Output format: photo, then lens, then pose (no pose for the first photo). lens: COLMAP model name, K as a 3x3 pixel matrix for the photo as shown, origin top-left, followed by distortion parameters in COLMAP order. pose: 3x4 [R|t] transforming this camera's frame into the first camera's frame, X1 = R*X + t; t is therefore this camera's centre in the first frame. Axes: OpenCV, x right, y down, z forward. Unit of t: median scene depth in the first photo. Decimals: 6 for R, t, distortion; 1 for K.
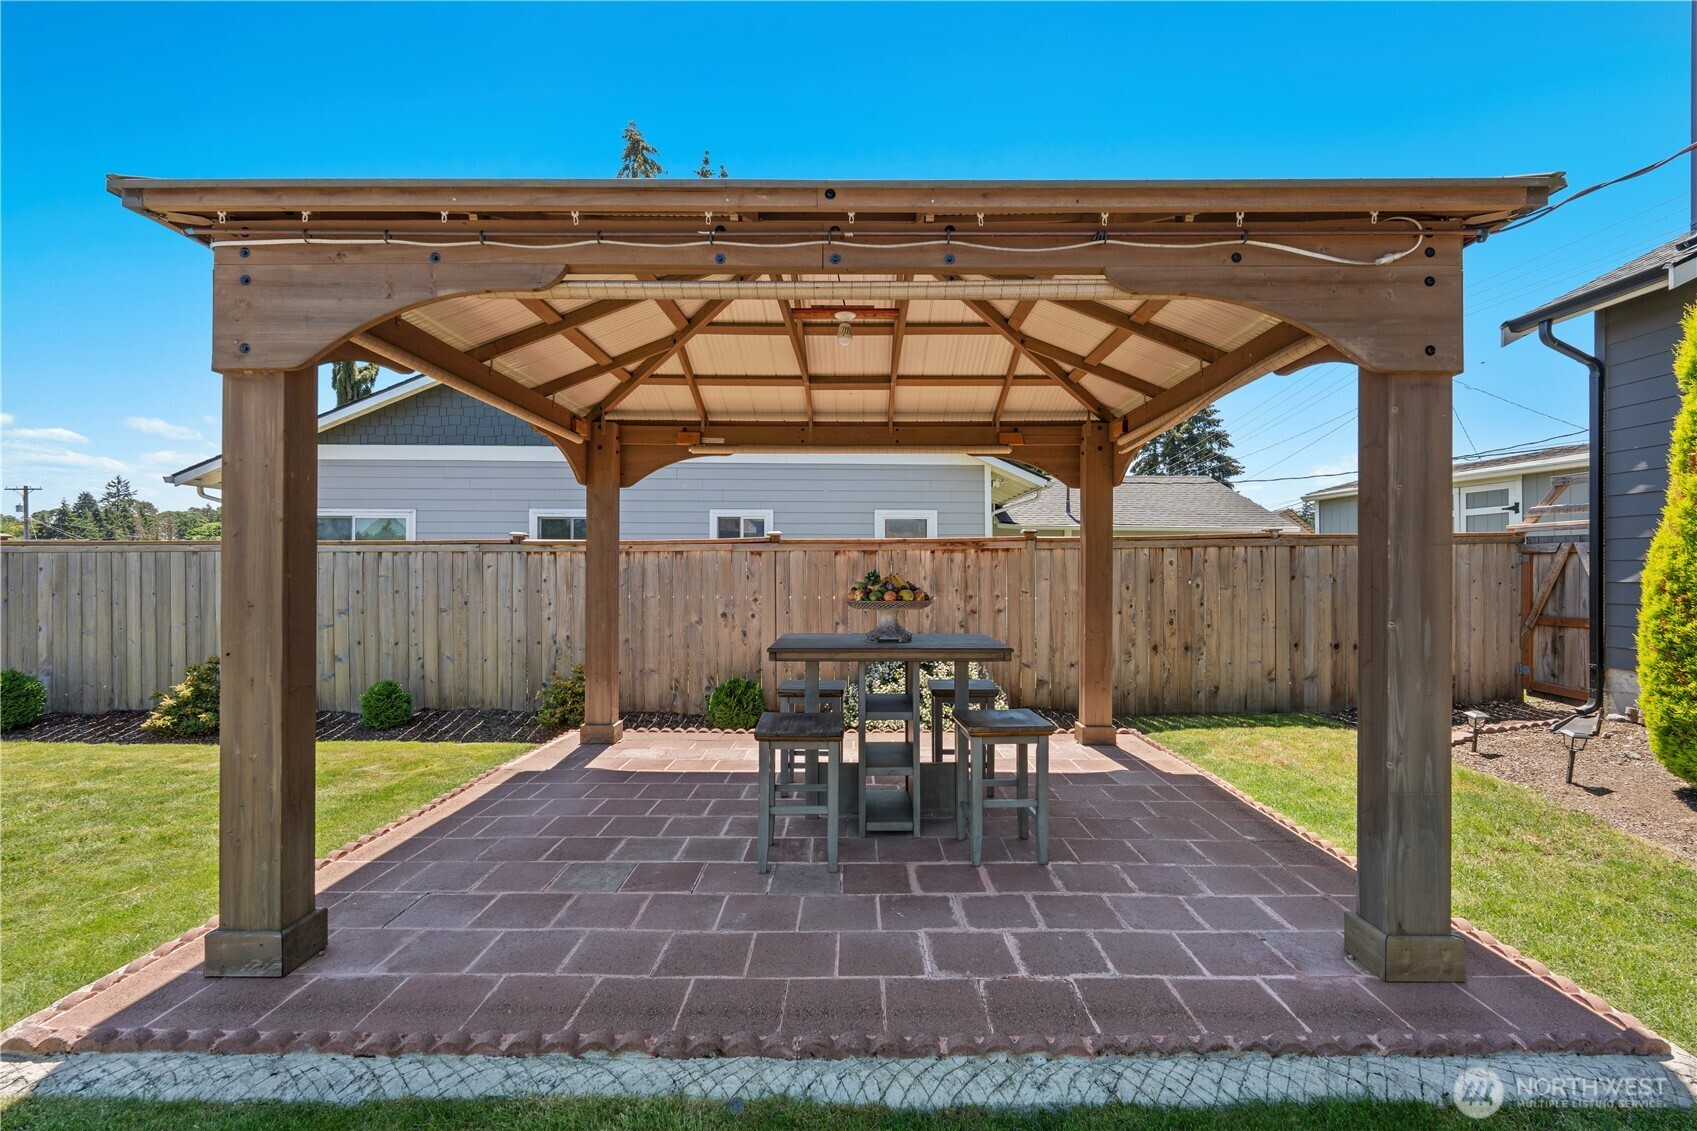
lens RADIAL K [[753.3, 0, 845.2], [0, 753.3, 568.2], [0, 0, 1]] dist [-0.003681, 0.000008]
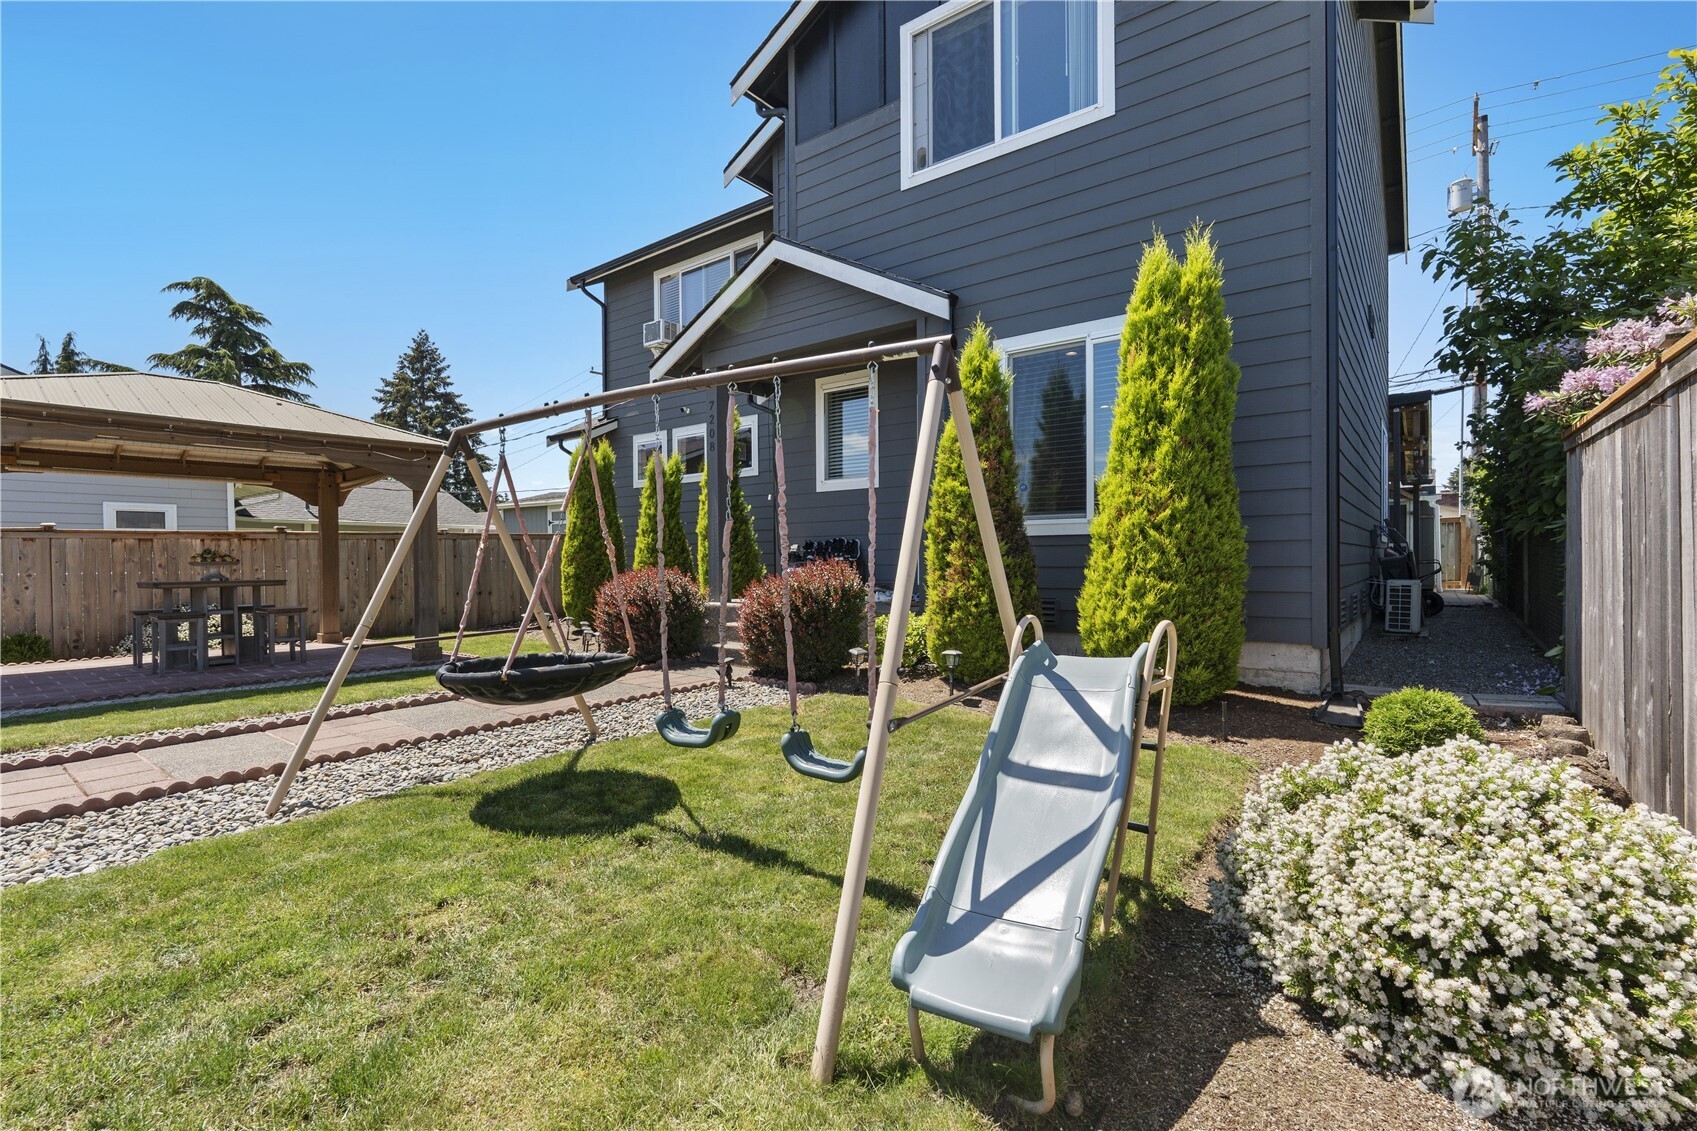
lens RADIAL K [[753.3, 0, 842.5], [0, 753.3, 561.6], [0, 0, 1]] dist [-0.003681, 0.000008]
pose [[0.613261, -0.010348, 0.789812, -0.290916], [0.009884, 0.999936, 0.005427, 0.025695], [-0.789818, 0.004478, 0.613324, -0.932540]]
